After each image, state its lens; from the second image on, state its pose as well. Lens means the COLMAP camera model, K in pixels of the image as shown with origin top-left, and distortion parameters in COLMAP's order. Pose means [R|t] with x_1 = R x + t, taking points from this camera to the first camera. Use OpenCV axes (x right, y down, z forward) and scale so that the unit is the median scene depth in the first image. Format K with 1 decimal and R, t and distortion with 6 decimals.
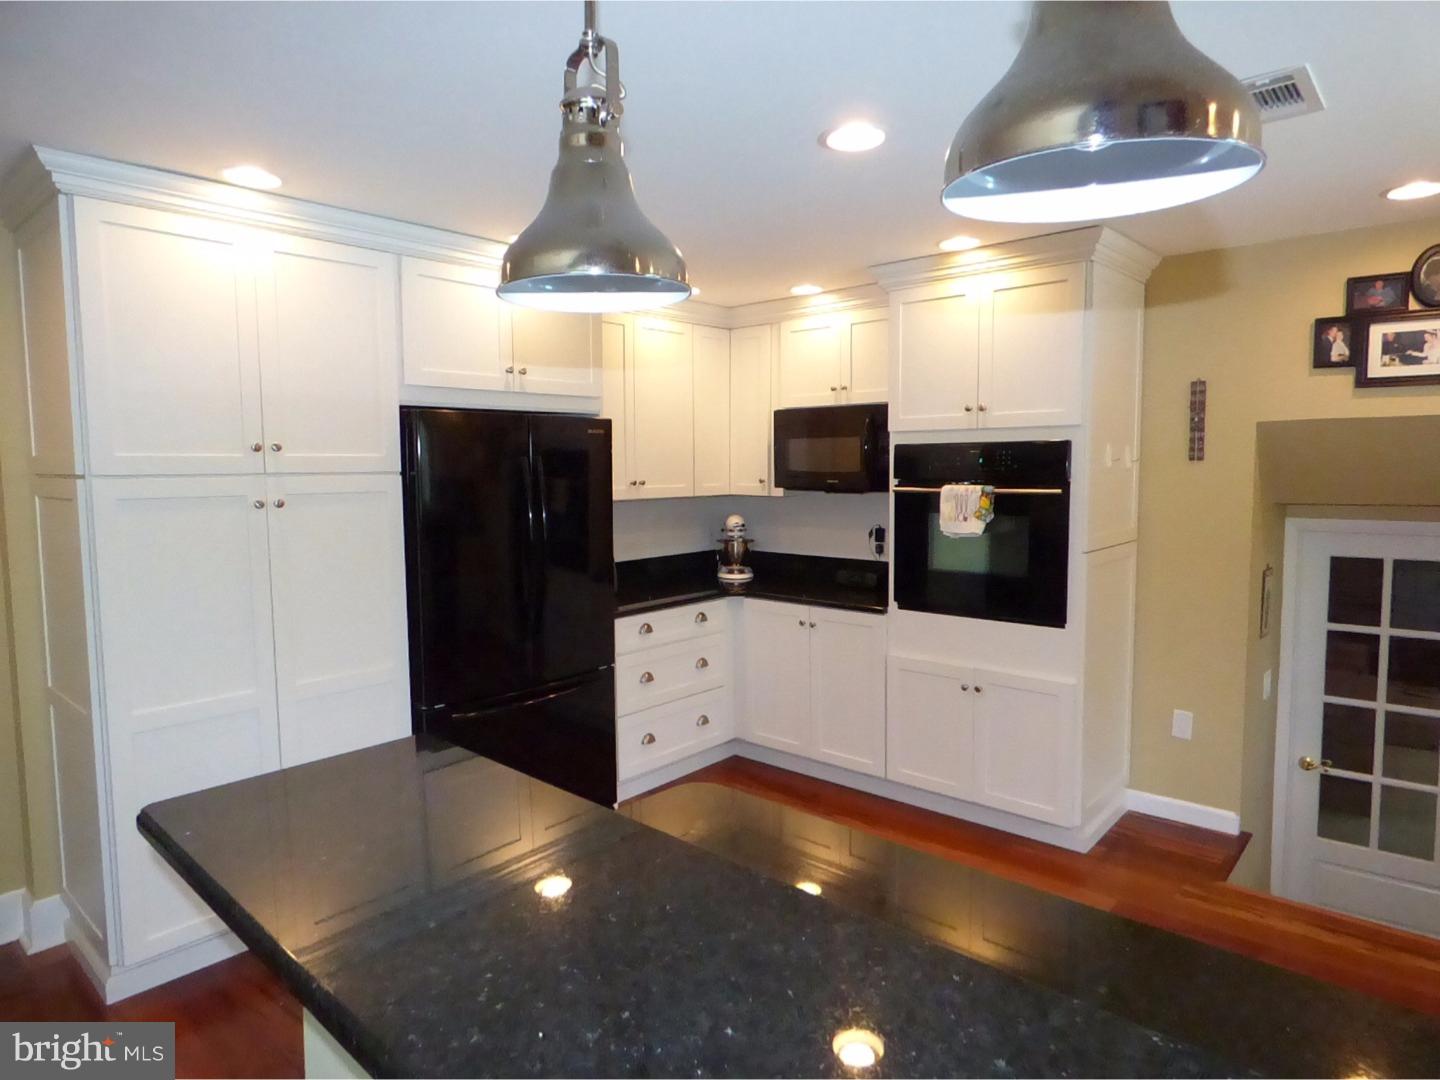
lens RADIAL K [[864.8, 0, 718.2], [0, 864.8, 522.1], [0, 0, 1]] dist [-0.038396, 0.000701]
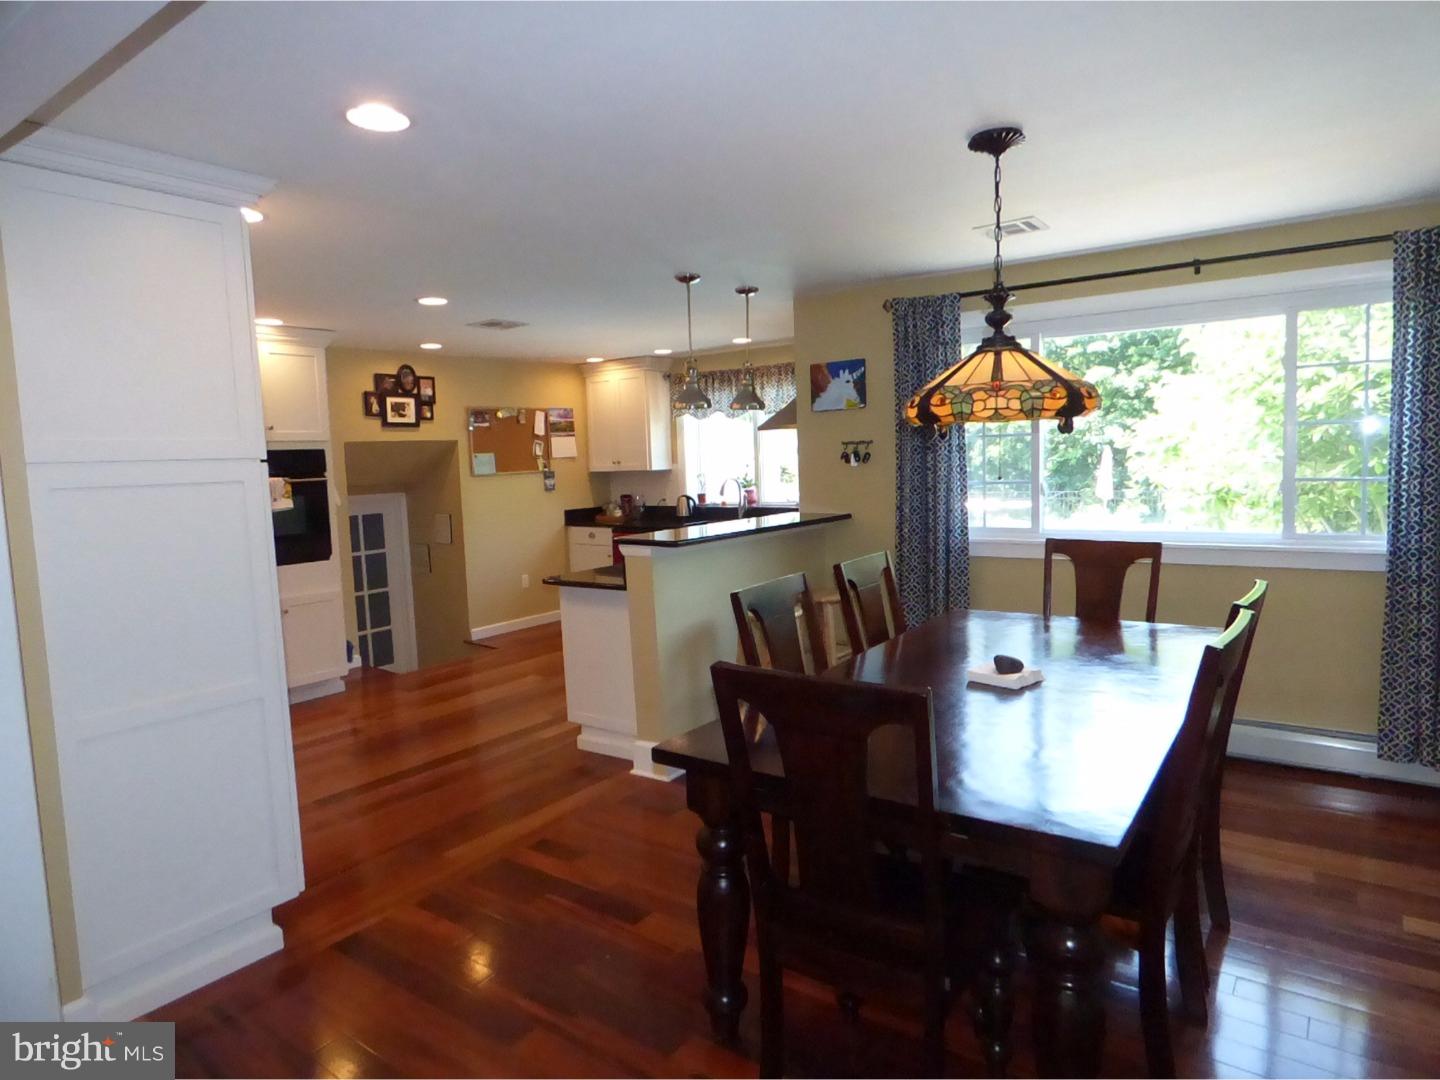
lens RADIAL K [[856.5, 0, 697.7], [0, 856.5, 544.0], [0, 0, 1]] dist [0.040343, 0.000240]
pose [[-0.075351, -0.082597, 0.993730, -1.404843], [0.114081, 0.989306, 0.090880, 0.021904], [-0.990610, 0.120214, -0.065123, 0.396452]]
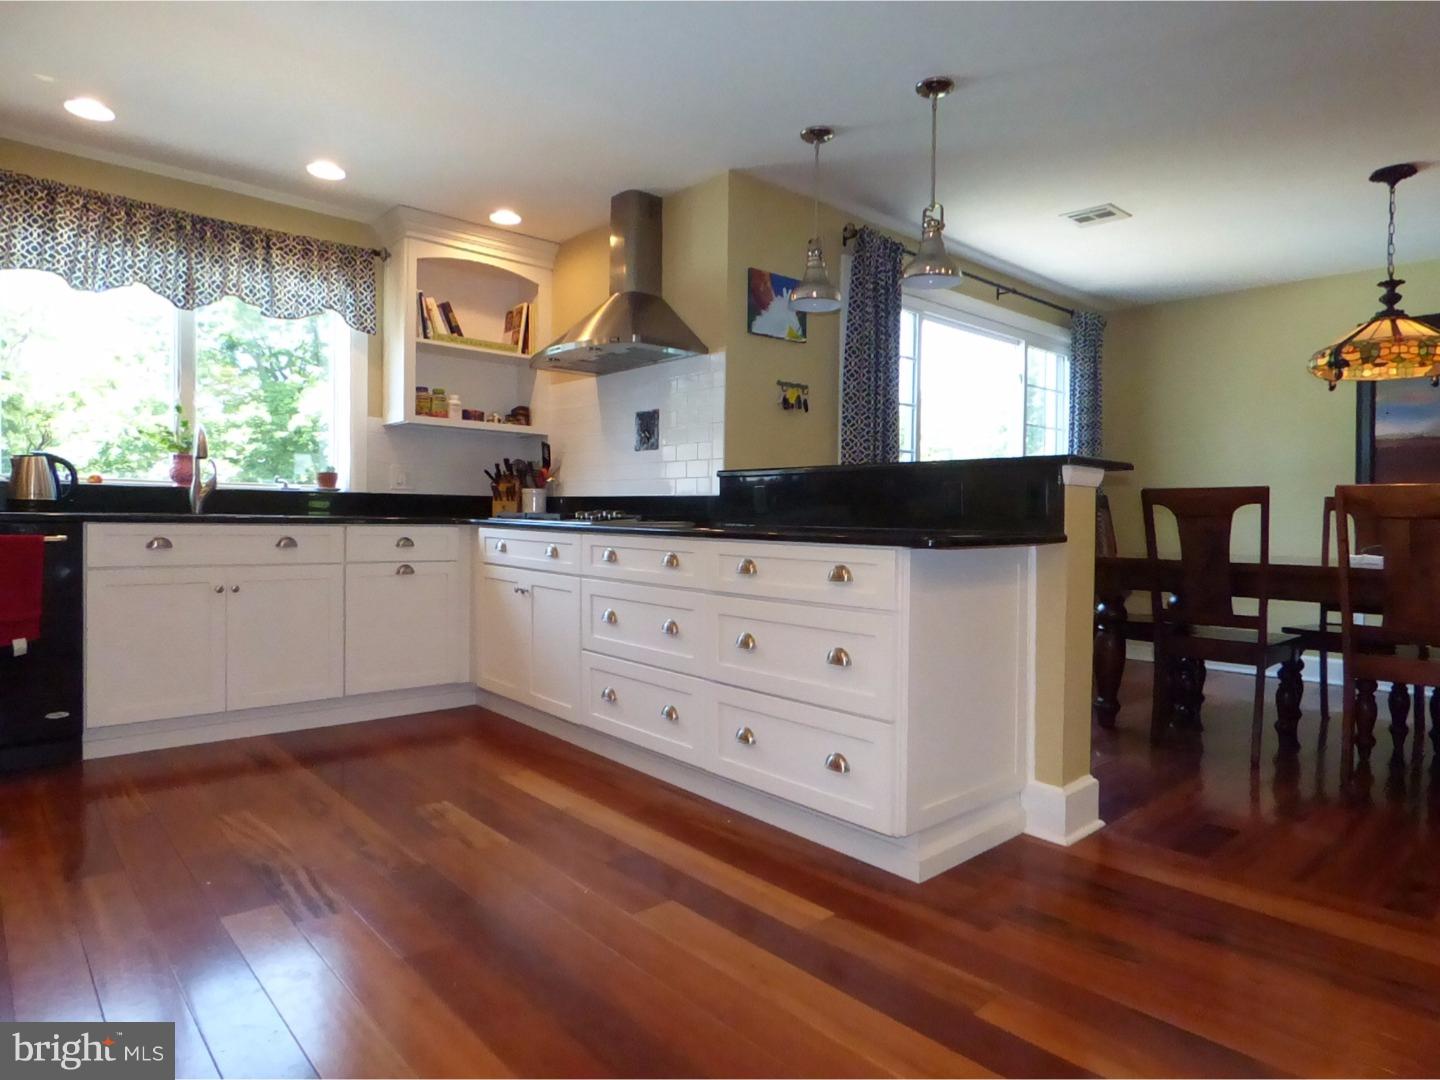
lens RADIAL K [[865.2, 0, 726.2], [0, 865.2, 541.1], [0, 0, 1]] dist [0.005728, 0.001059]
pose [[-0.993591, -0.004117, 0.112960, 0.054745], [0.008508, 0.993778, 0.111058, 0.096436], [-0.112715, 0.111307, -0.987373, 1.226042]]
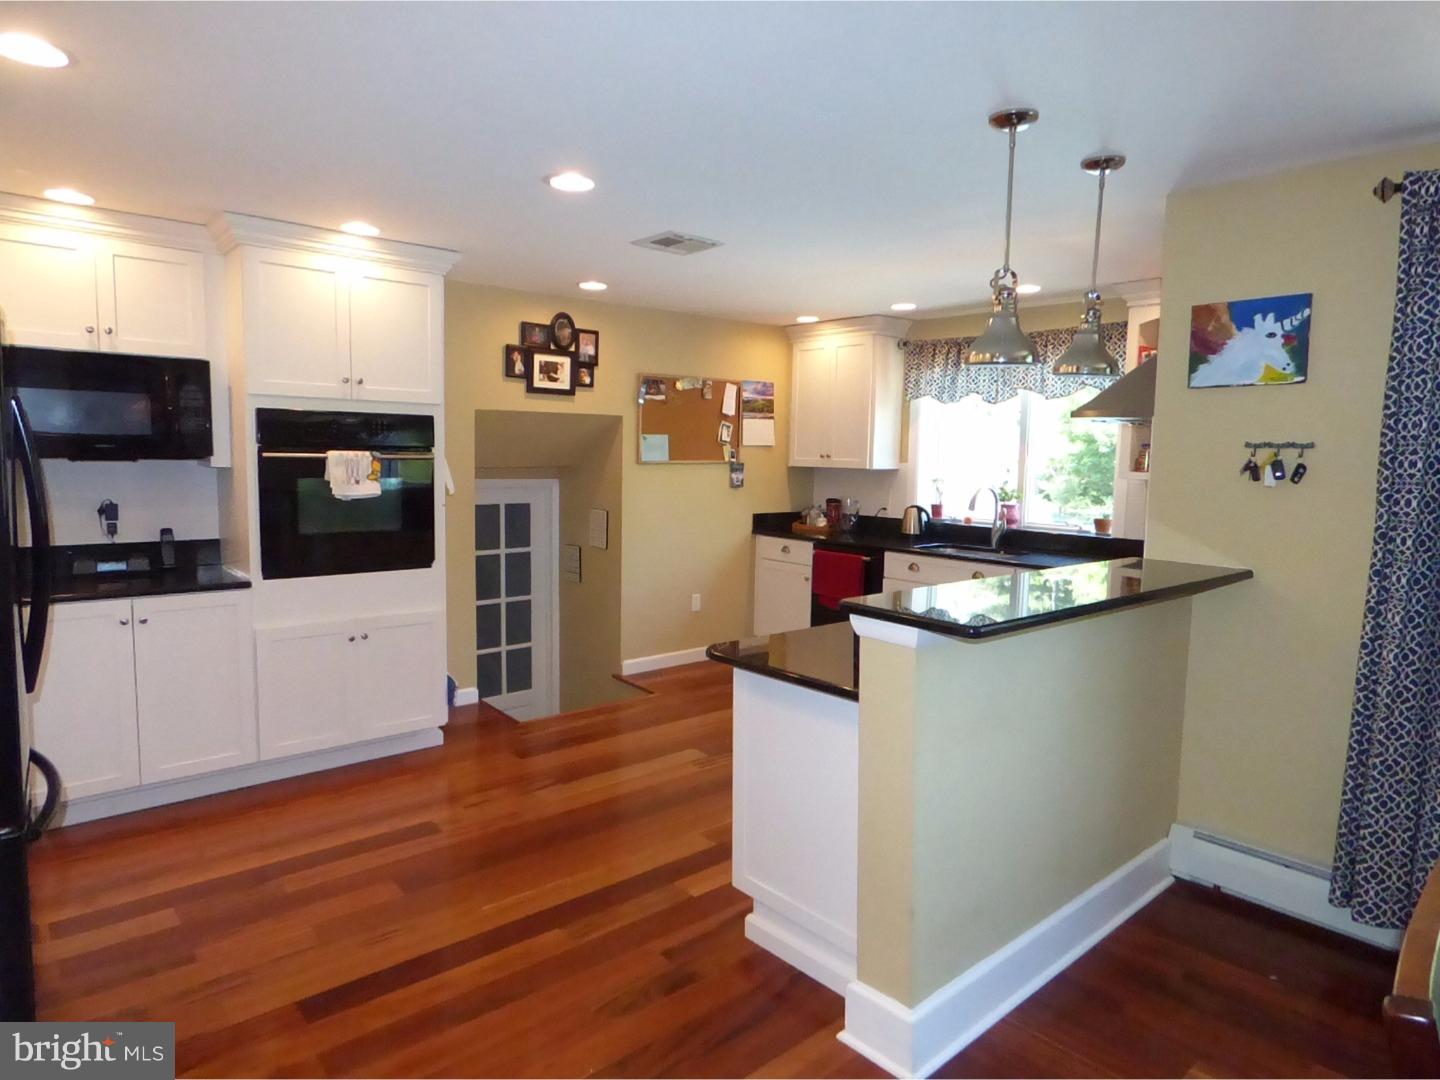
lens RADIAL K [[865.2, 0, 726.2], [0, 865.2, 541.1], [0, 0, 1]] dist [0.005728, 0.001059]
pose [[0.112566, -0.084644, 0.990032, -0.818477], [0.055038, 0.995367, 0.078843, 0.011157], [-0.992119, 0.045614, 0.116703, 0.442392]]
